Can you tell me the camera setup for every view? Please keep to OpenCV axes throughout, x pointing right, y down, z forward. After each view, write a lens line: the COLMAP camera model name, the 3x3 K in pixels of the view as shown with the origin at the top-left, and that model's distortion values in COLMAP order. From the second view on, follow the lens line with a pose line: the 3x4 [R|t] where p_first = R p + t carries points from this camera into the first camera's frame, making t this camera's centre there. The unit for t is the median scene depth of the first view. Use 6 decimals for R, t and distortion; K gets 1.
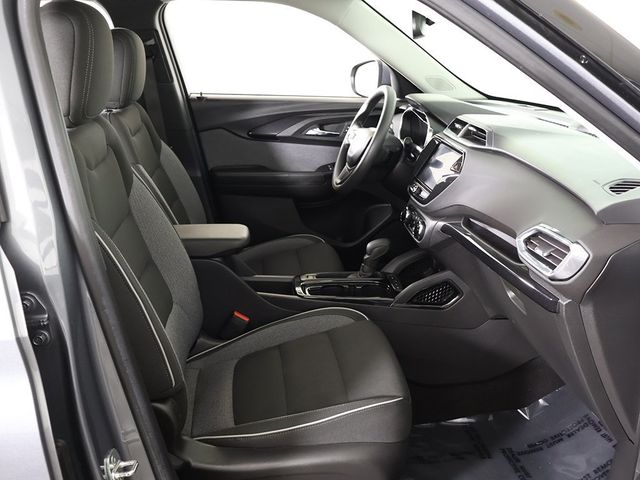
lens RADIAL K [[607.5, 0, 319.4], [0, 607.5, 238.3], [0, 0, 1]] dist [-0.018254, 0.000000]
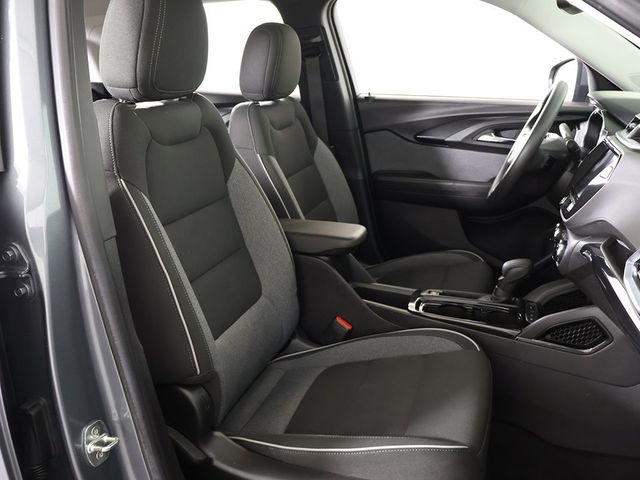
lens RADIAL K [[607.5, 0, 322.3], [0, 607.5, 240.6], [0, 0, 1]] dist [-0.018254, 0.000000]
pose [[0.911158, 0.099665, -0.399821, 0.181580], [-0.114184, 0.993380, -0.012592, 0.017672], [0.395920, 0.057126, 0.916507, 0.125632]]
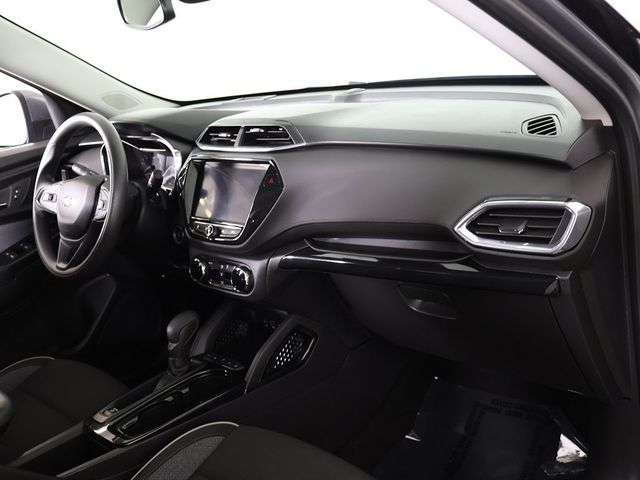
lens RADIAL K [[672.1, 0, 322.5], [0, 672.1, 241.2], [0, 0, 1]] dist [-0.004782, 0.000000]
pose [[0.748423, -0.335364, 0.572184, -0.192196], [0.368366, 0.927620, 0.061864, -0.064996], [-0.551516, 0.164472, 0.817789, 0.255929]]
